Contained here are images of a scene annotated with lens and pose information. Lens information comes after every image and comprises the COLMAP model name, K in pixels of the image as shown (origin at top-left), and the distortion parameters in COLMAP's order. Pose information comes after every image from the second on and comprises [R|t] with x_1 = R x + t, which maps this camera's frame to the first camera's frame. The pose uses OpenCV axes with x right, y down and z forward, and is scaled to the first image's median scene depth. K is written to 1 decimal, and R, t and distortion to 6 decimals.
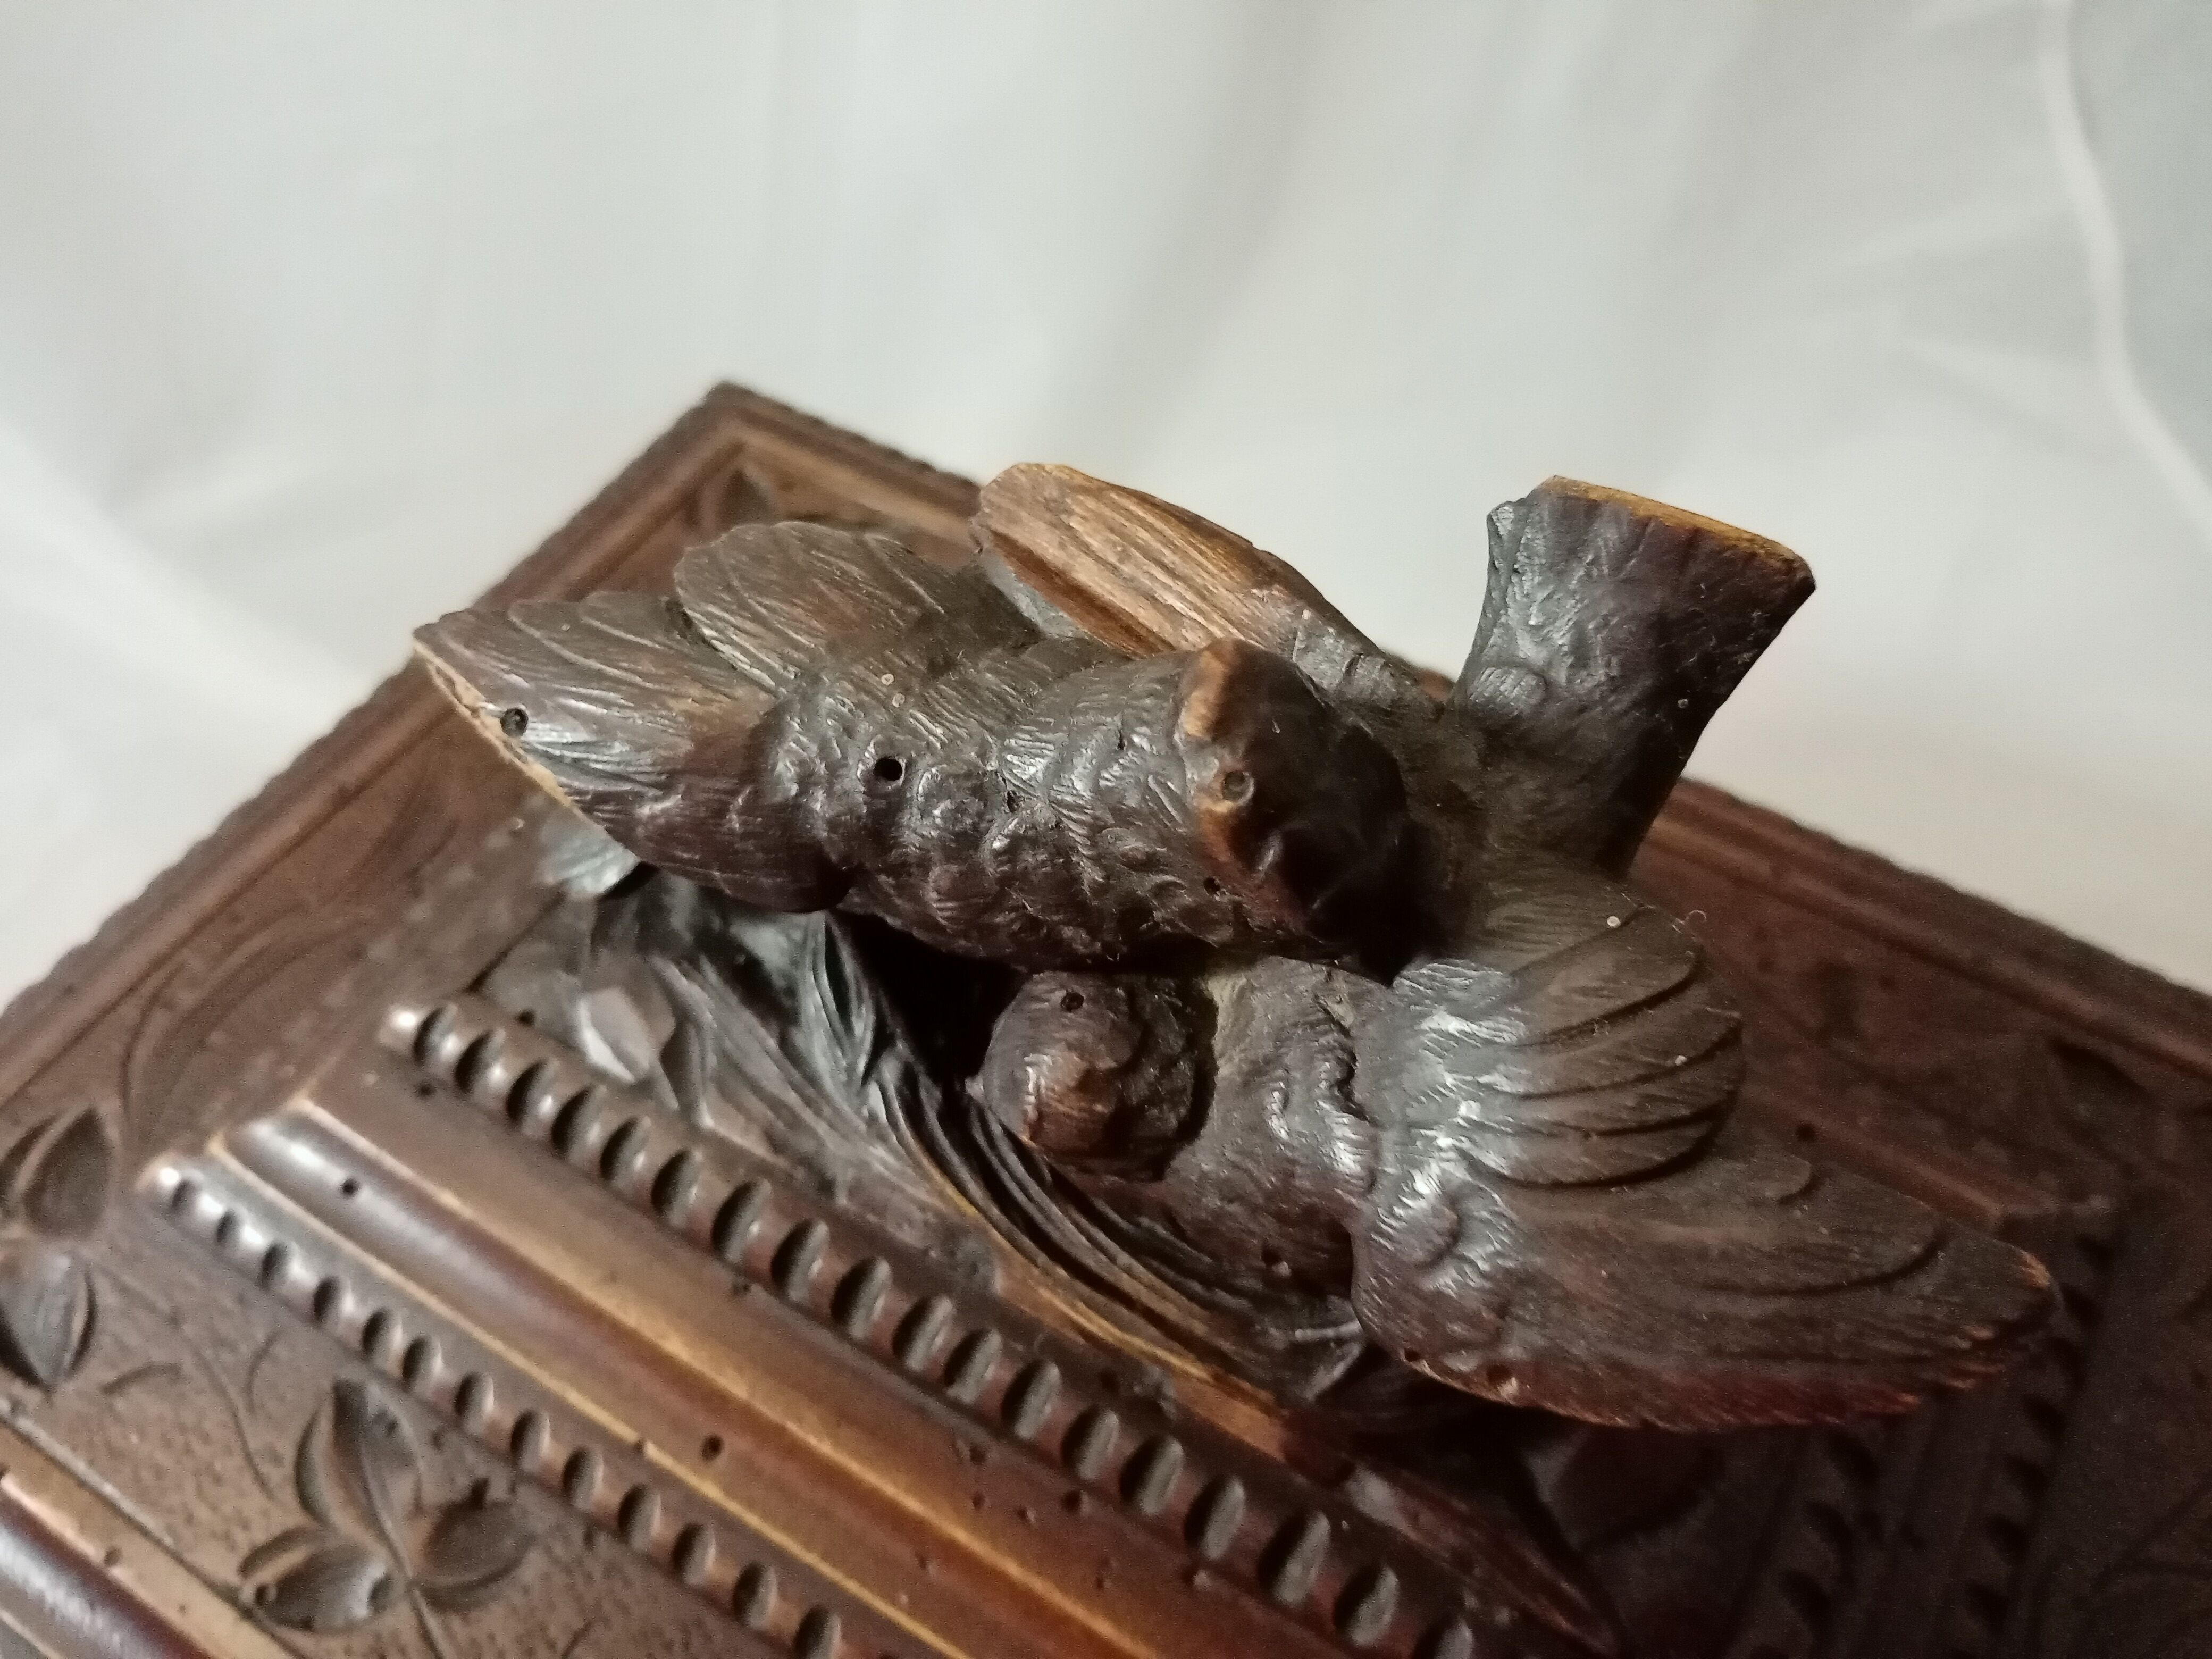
lens RADIAL K [[1649.3, 0, 1112.2], [0, 1649.3, 748.1], [0, 0, 1]] dist [0.021043, -0.069178]
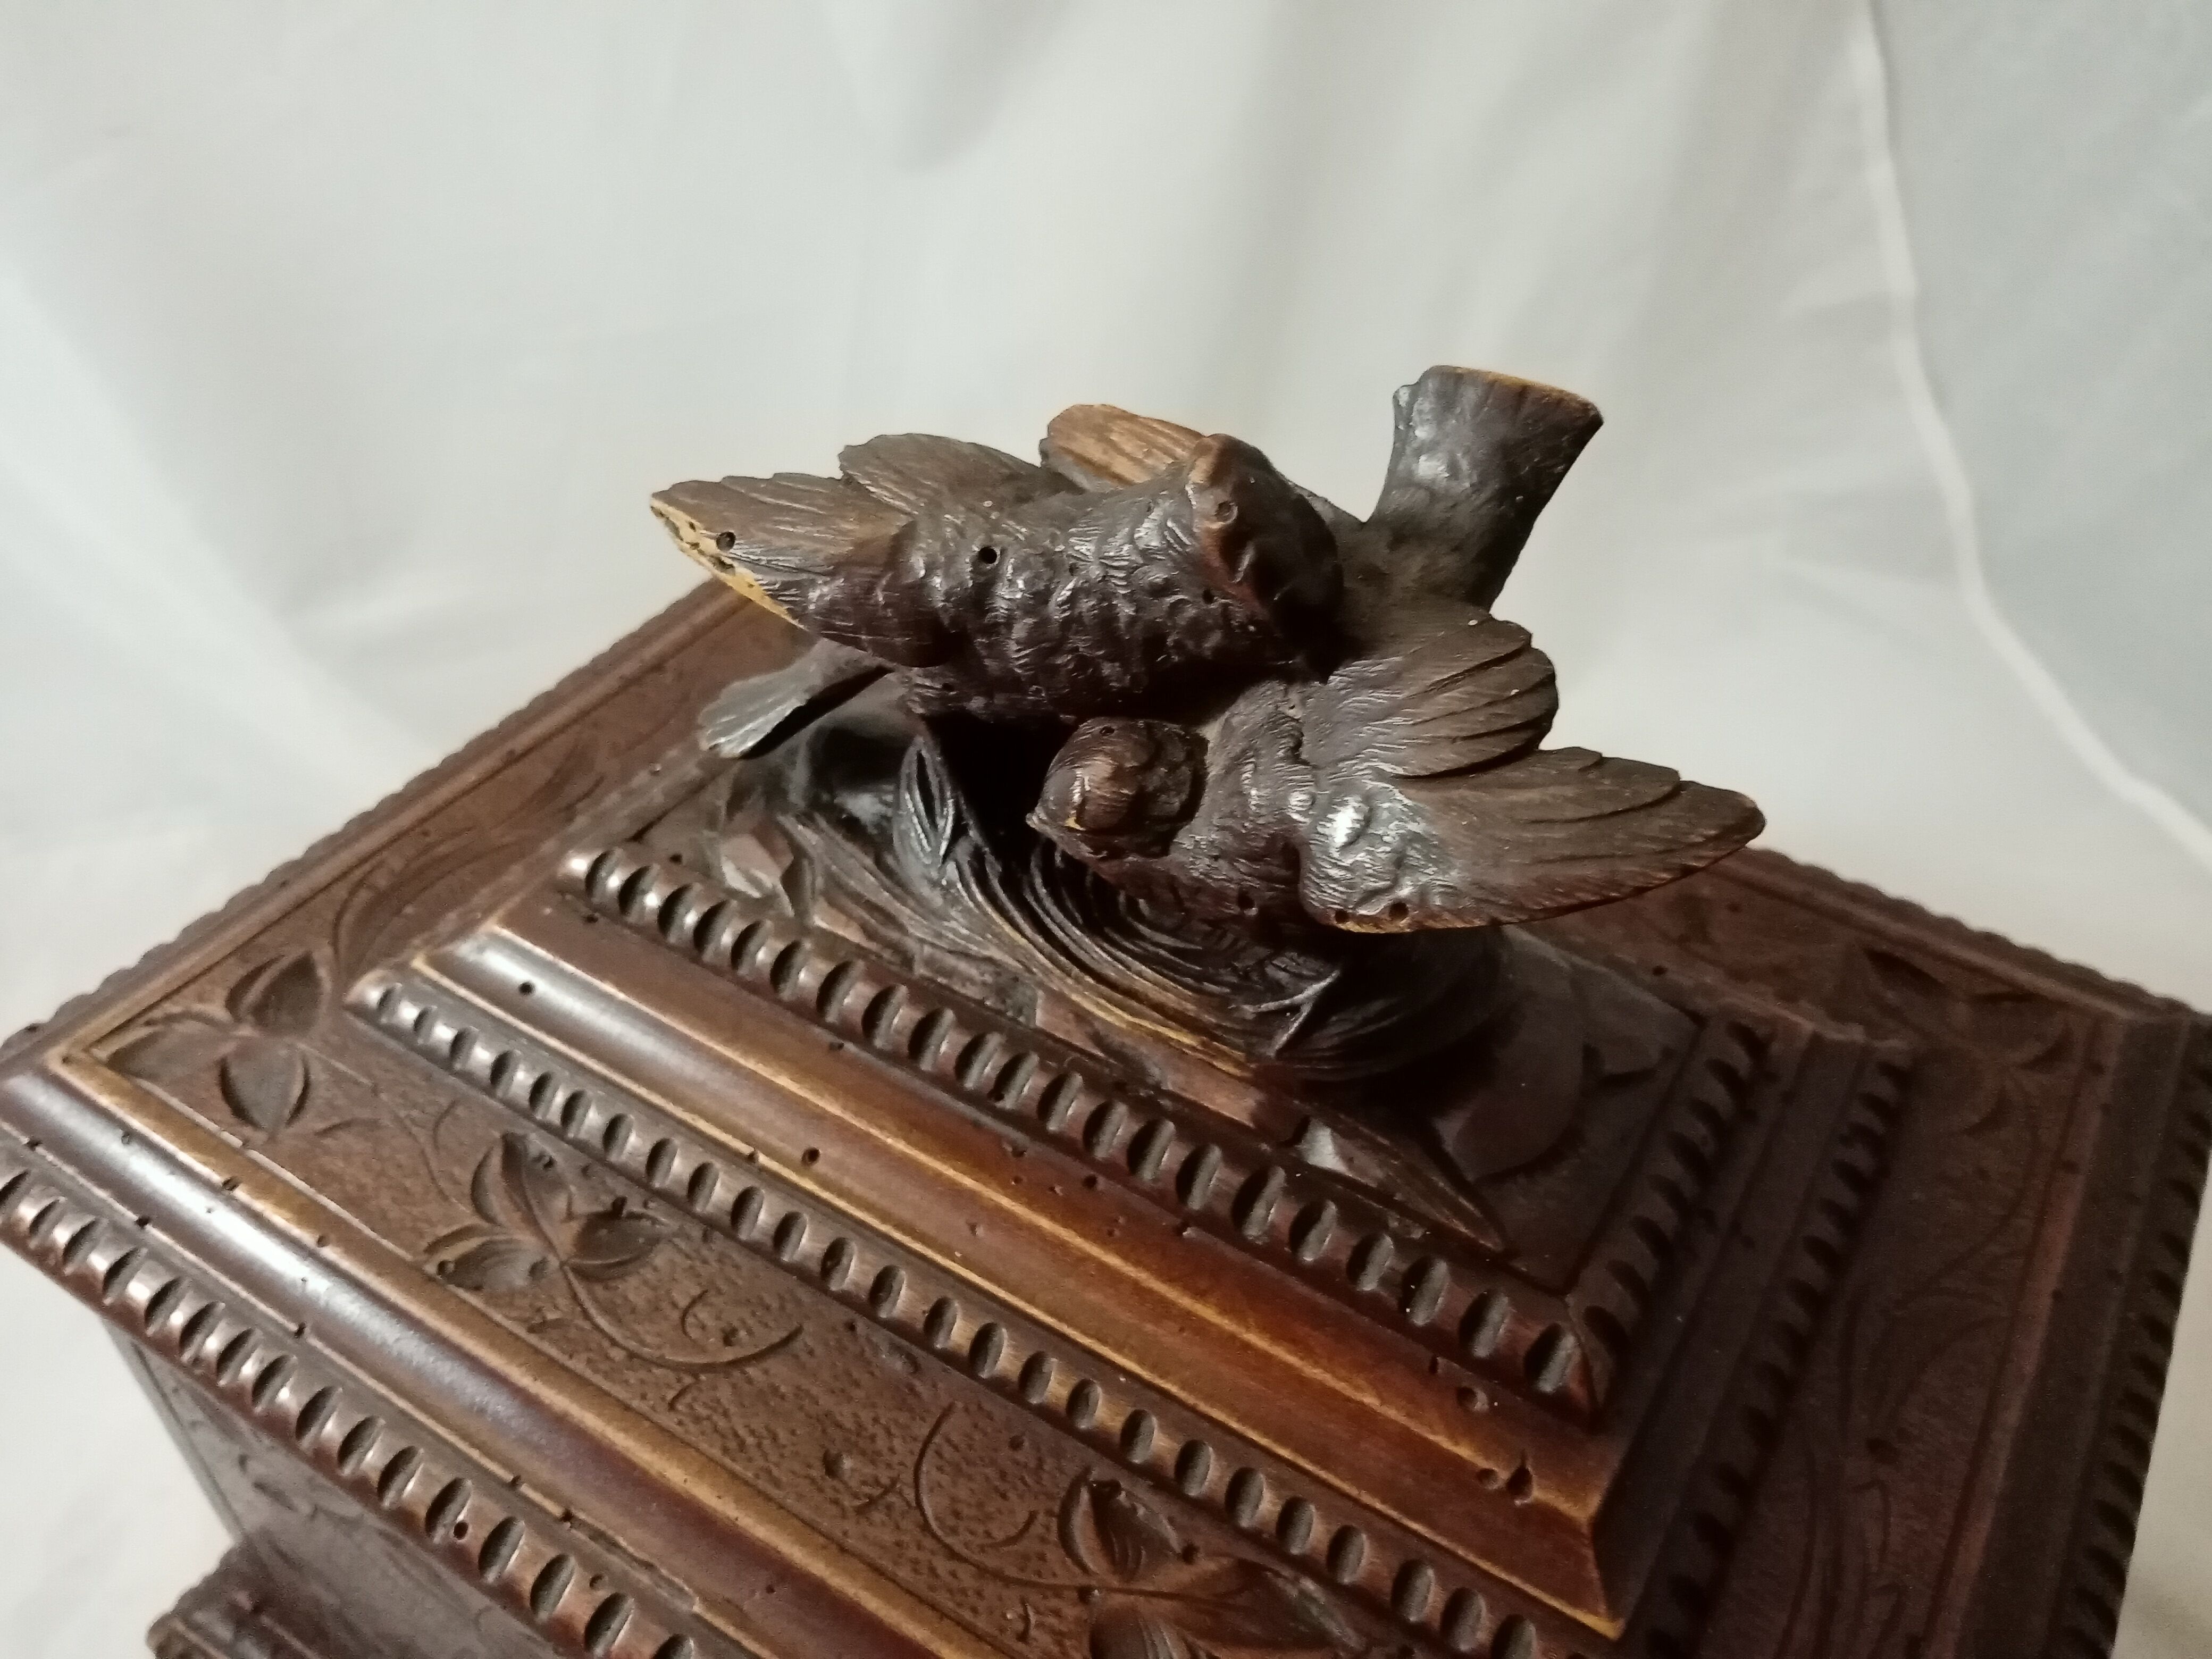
lens RADIAL K [[1649.3, 0, 1106.3], [0, 1649.3, 828.6], [0, 0, 1]] dist [0.021043, -0.069178]
pose [[0.999644, 0.026393, 0.004009, -0.024378], [-0.025294, 0.984428, -0.173962, 0.411947], [-0.008538, 0.173798, 0.984744, -0.331707]]
